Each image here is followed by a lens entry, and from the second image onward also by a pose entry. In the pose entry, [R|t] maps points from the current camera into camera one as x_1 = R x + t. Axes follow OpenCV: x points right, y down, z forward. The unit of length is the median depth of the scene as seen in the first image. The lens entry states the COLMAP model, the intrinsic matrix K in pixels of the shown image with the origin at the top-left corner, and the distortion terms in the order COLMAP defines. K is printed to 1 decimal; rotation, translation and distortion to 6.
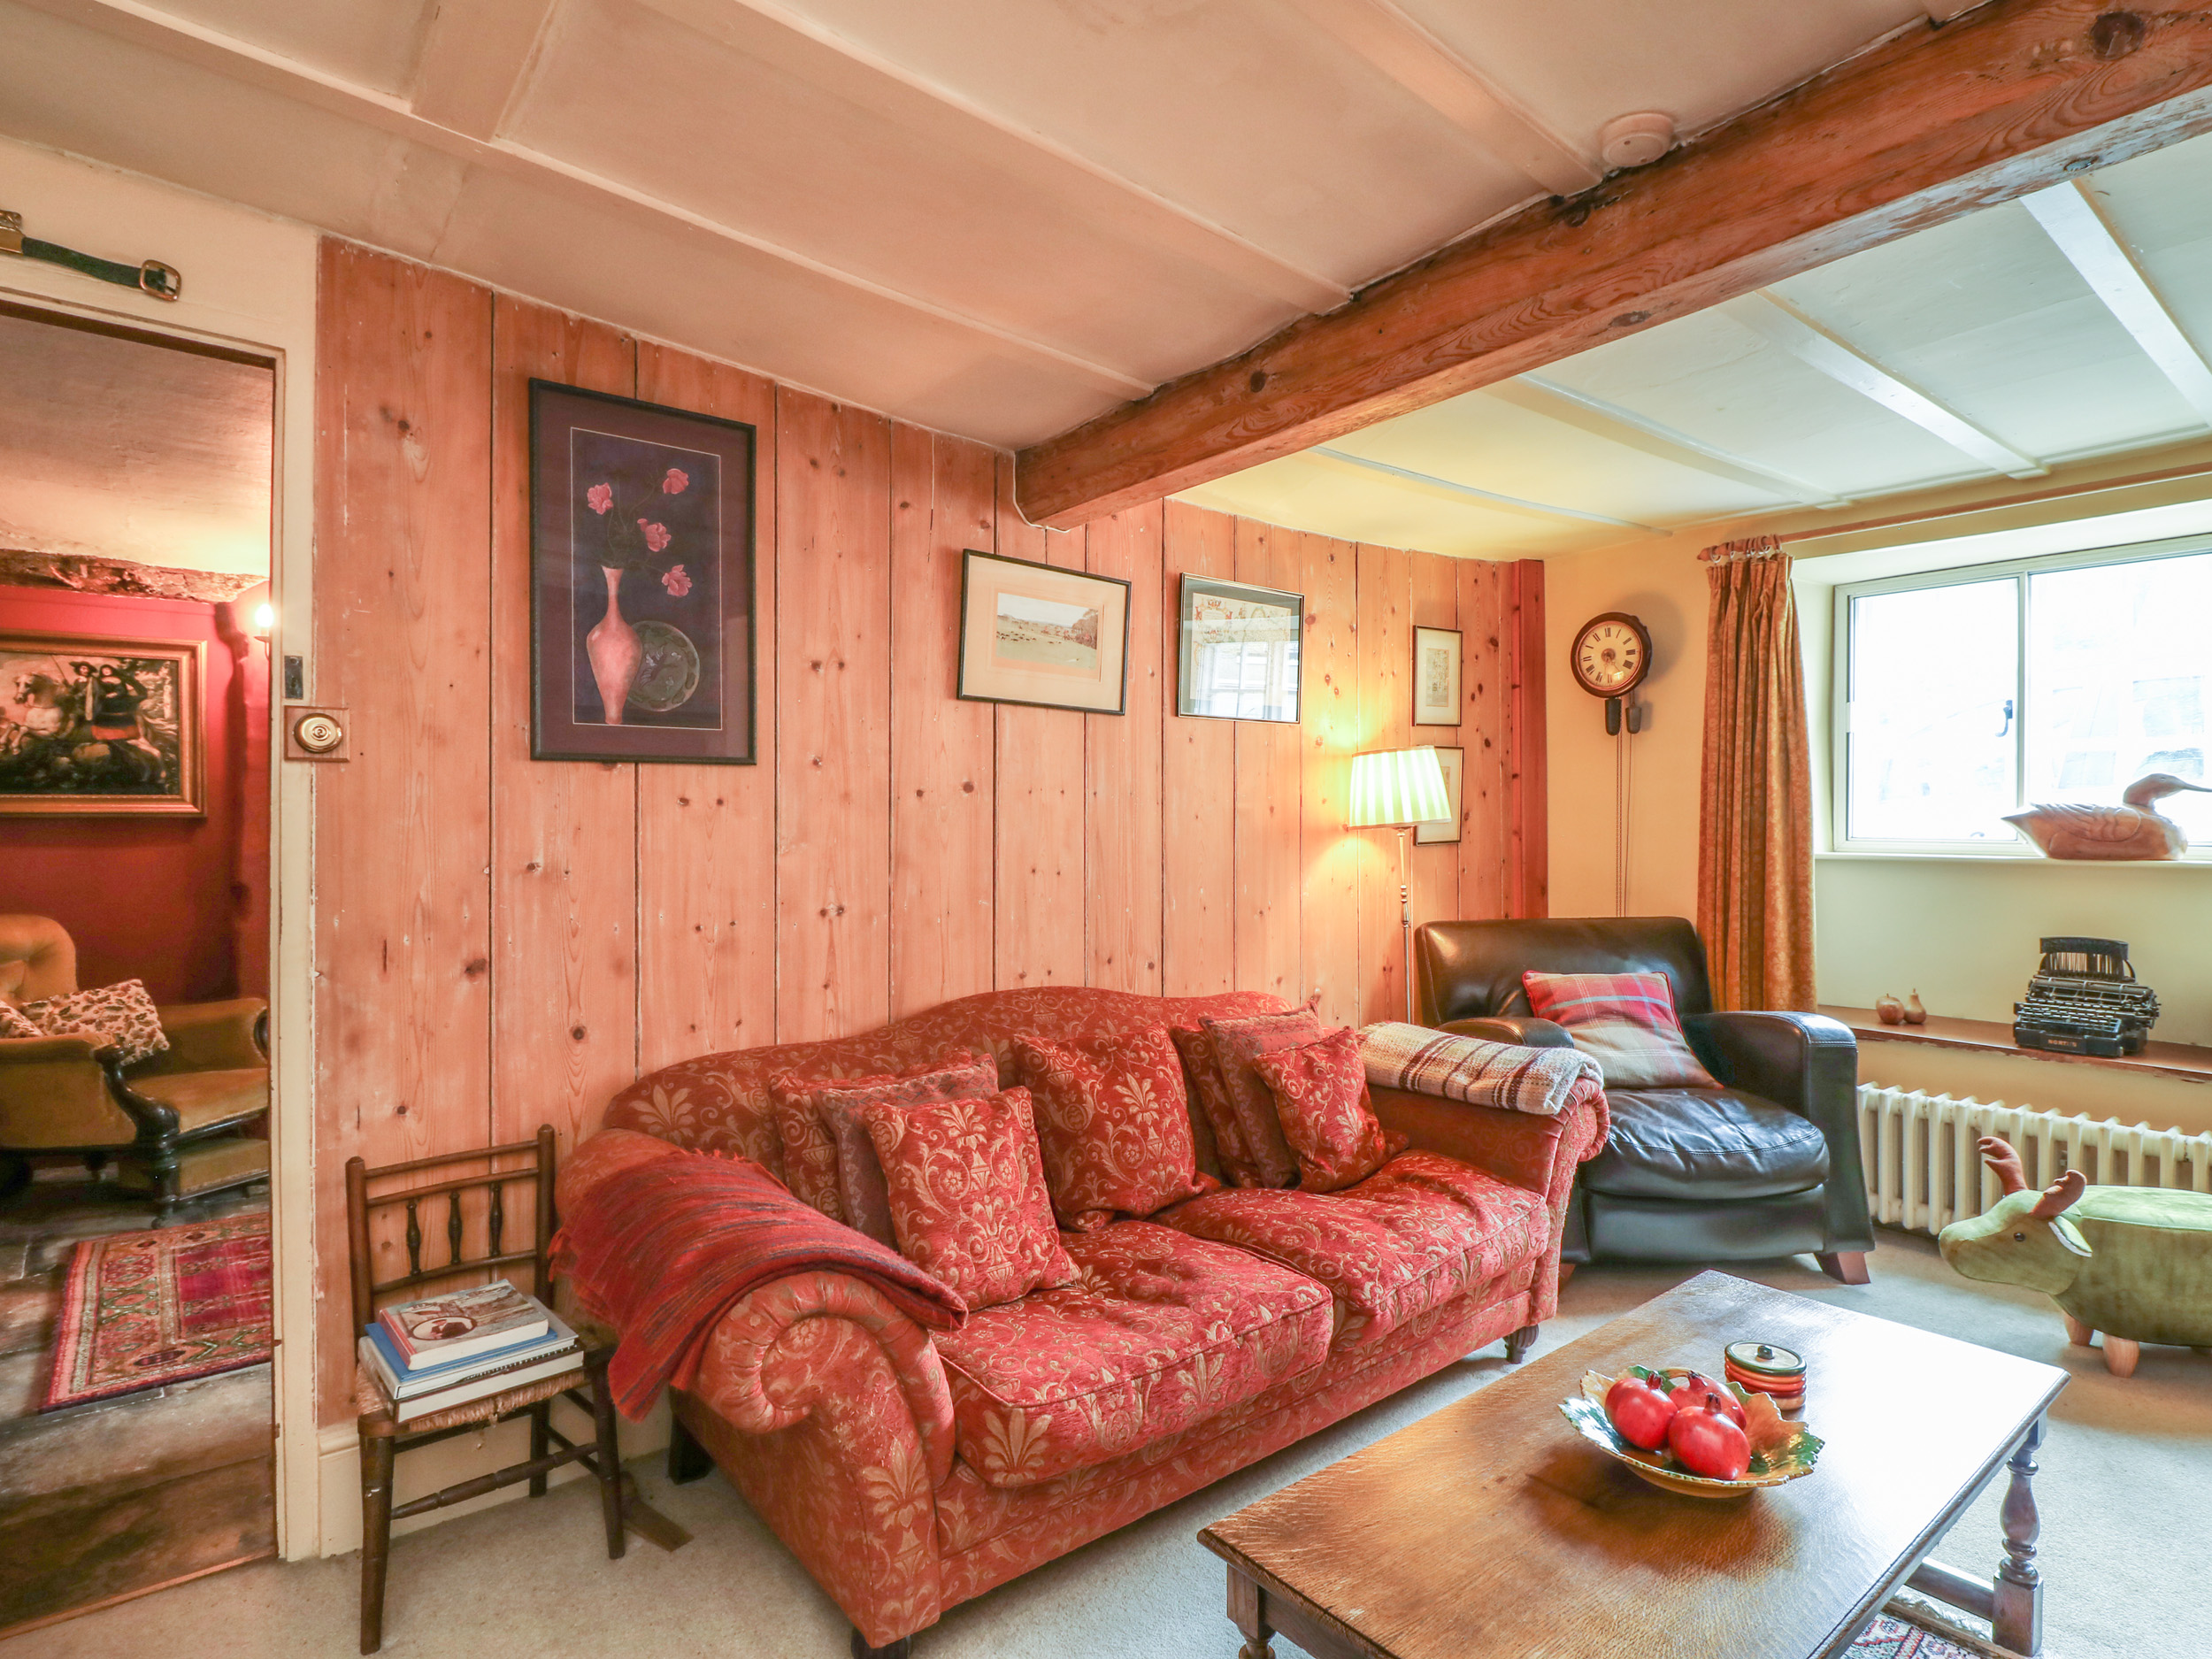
lens RADIAL K [[1165.3, 0, 1106.0], [0, 1165.3, 829.3], [0, 0, 1]] dist [-0.002718, -0.003271]
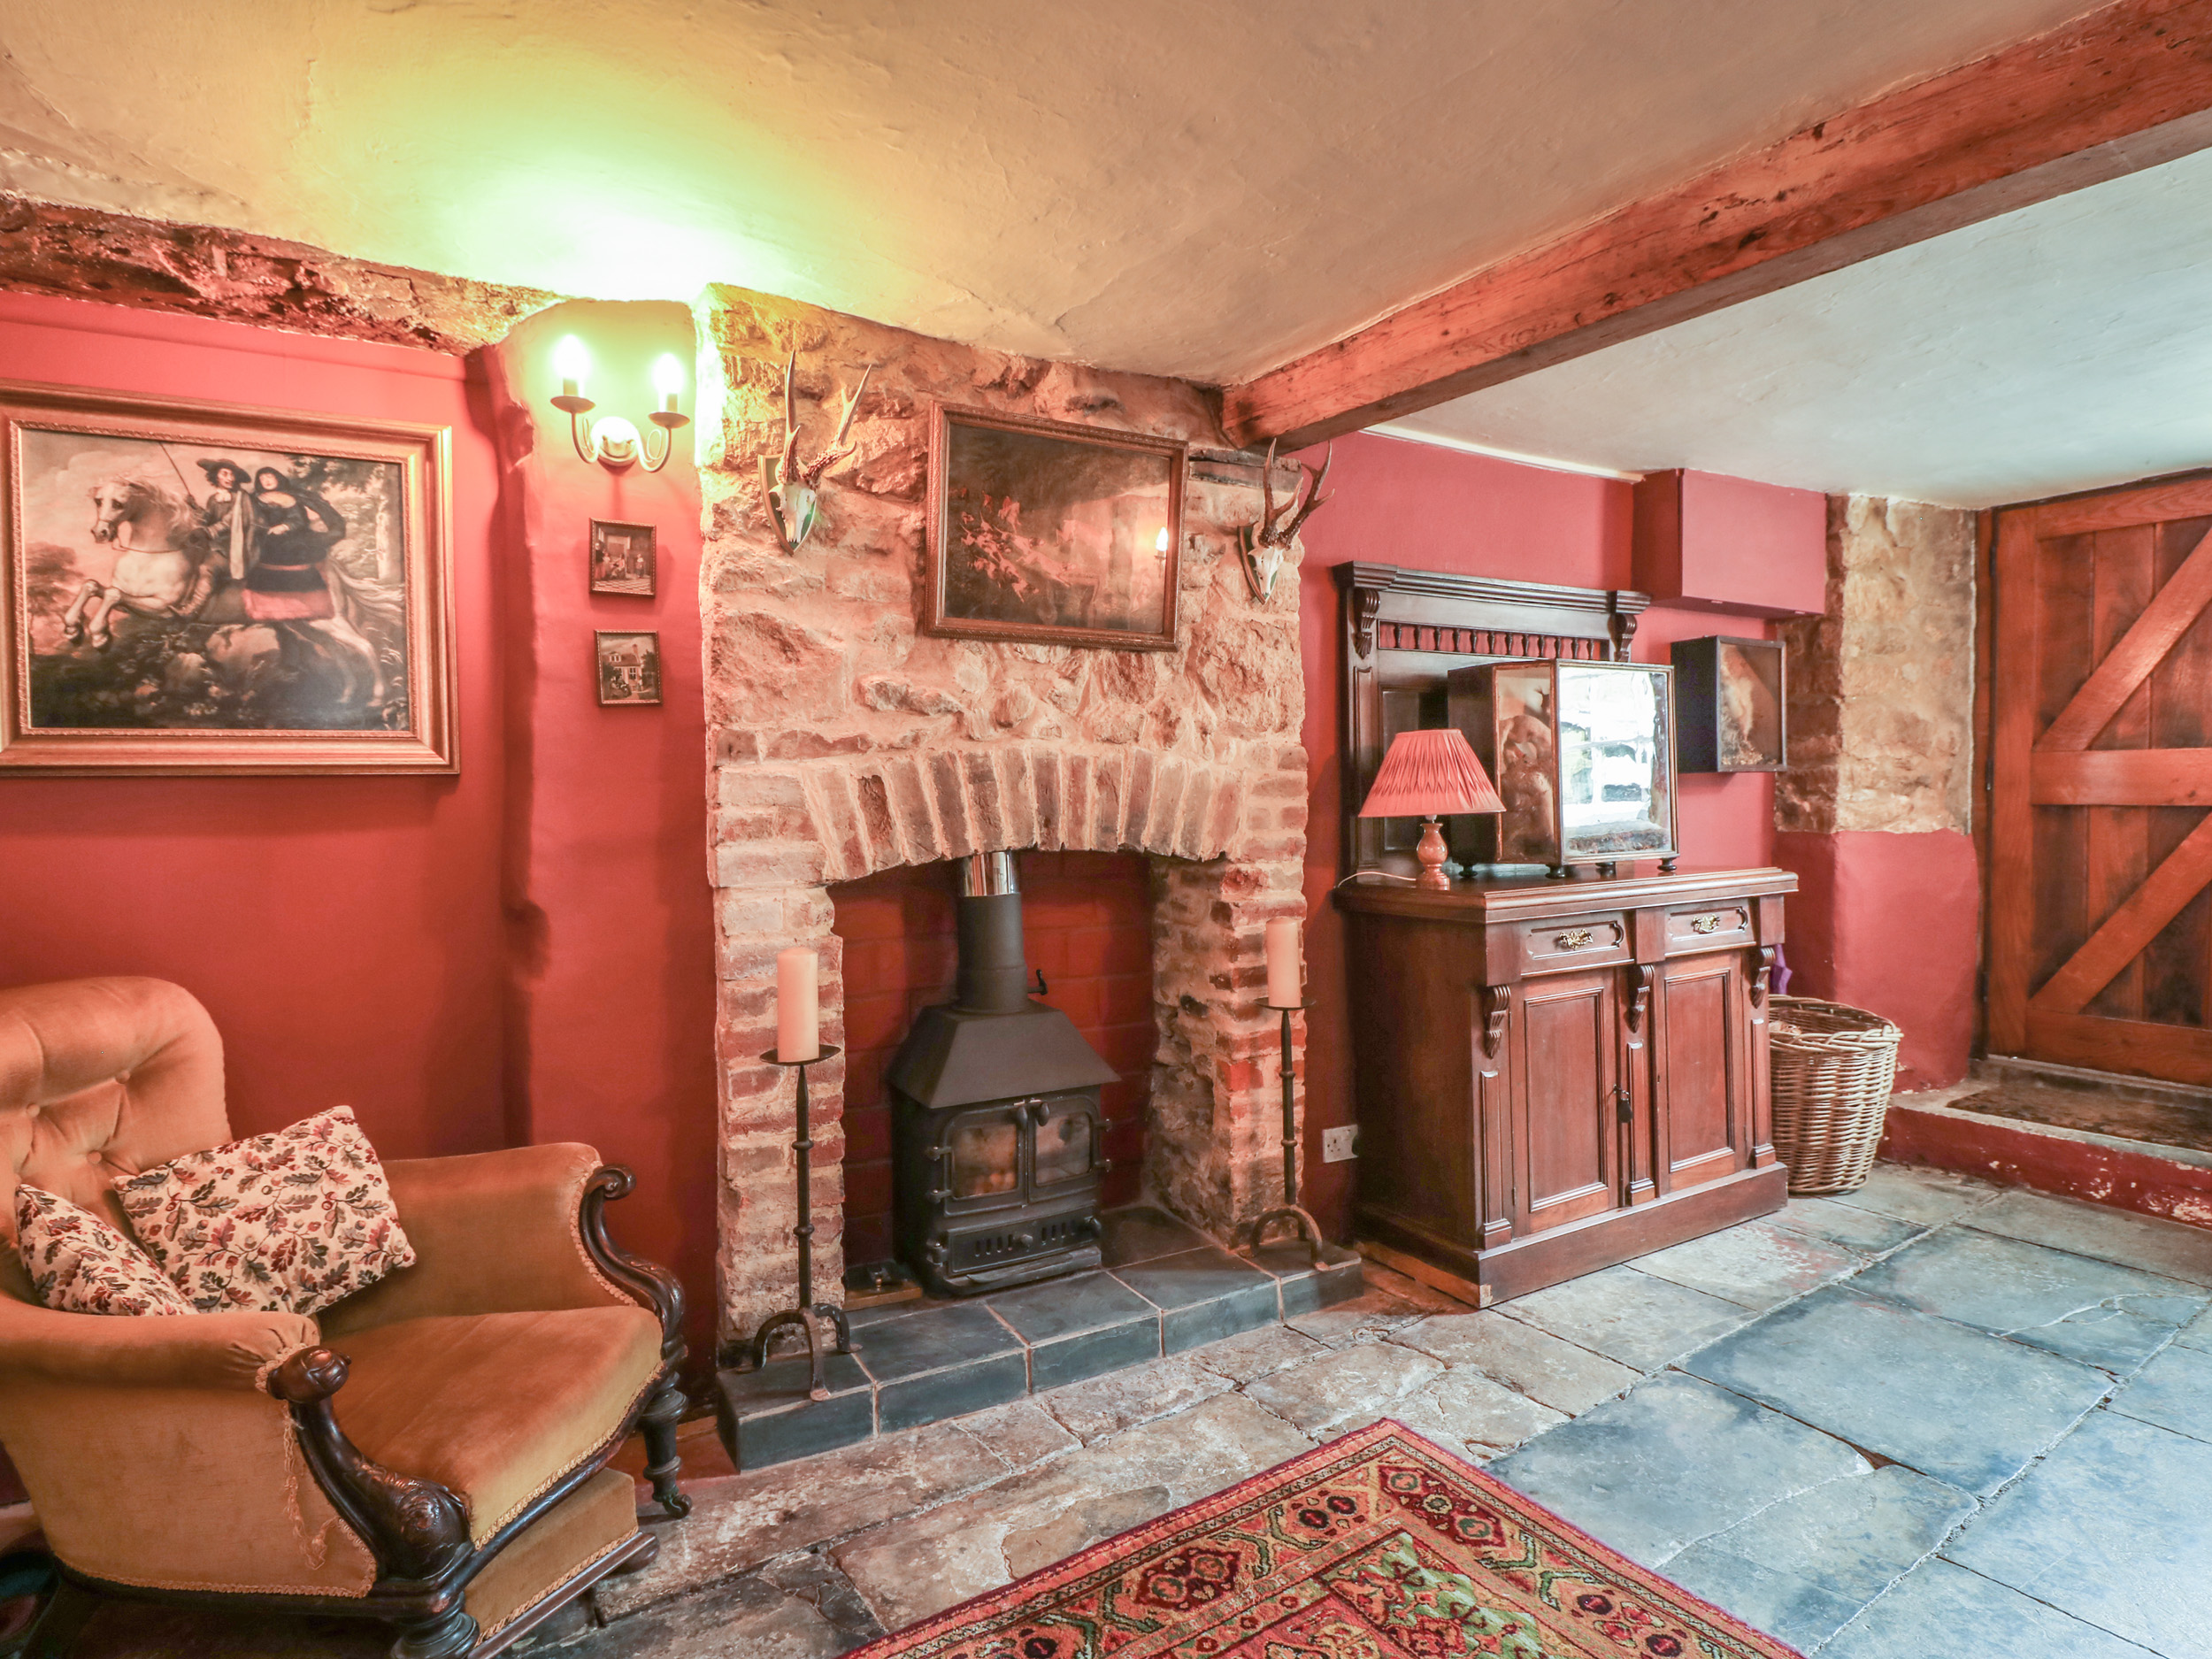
lens RADIAL K [[1165.3, 0, 1108.3], [0, 1165.3, 821.2], [0, 0, 1]] dist [-0.002718, -0.003271]
pose [[0.996457, -0.010831, -0.083405, -0.468912], [0.012401, 0.999755, 0.018323, 0.005004], [0.083186, -0.019292, 0.996347, 0.538466]]
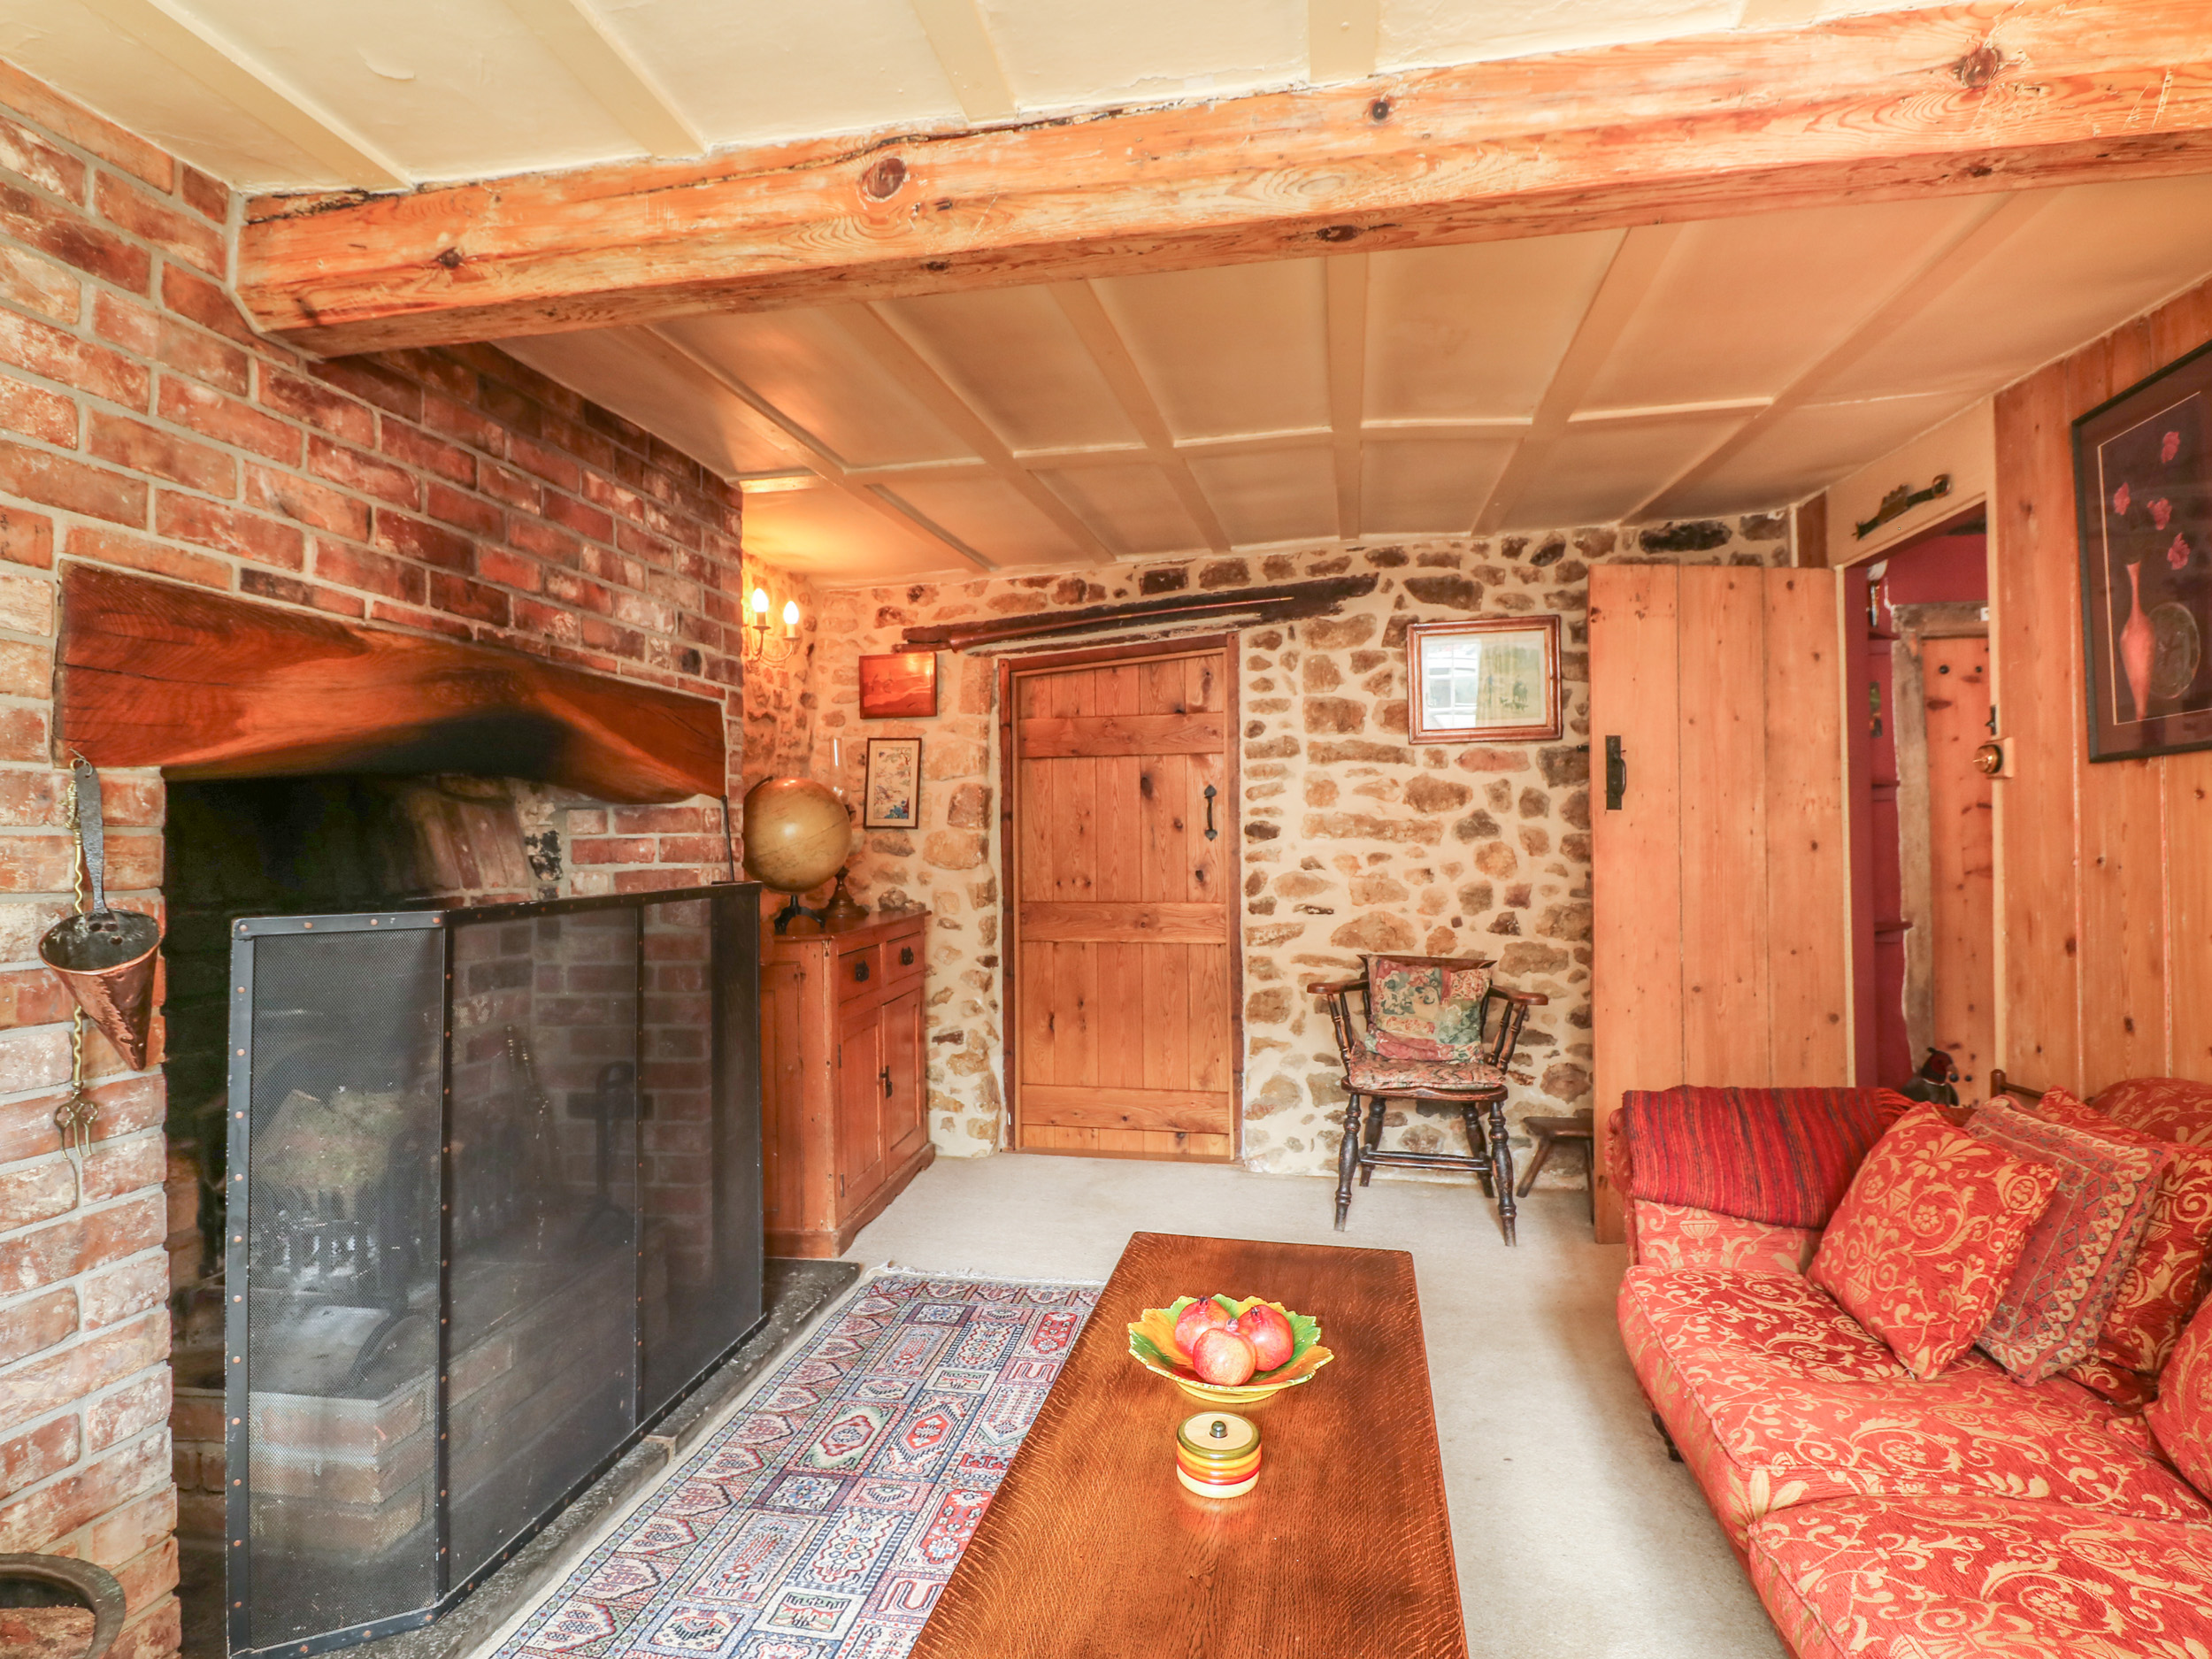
lens RADIAL K [[1165.3, 0, 1108.9], [0, 1165.3, 825.7], [0, 0, 1]] dist [-0.002718, -0.003271]
pose [[-0.758171, 0.002402, -0.652051, 1.129685], [0.012310, 0.999868, -0.010630, -0.000857], [0.651940, -0.016087, -0.758100, 1.505300]]
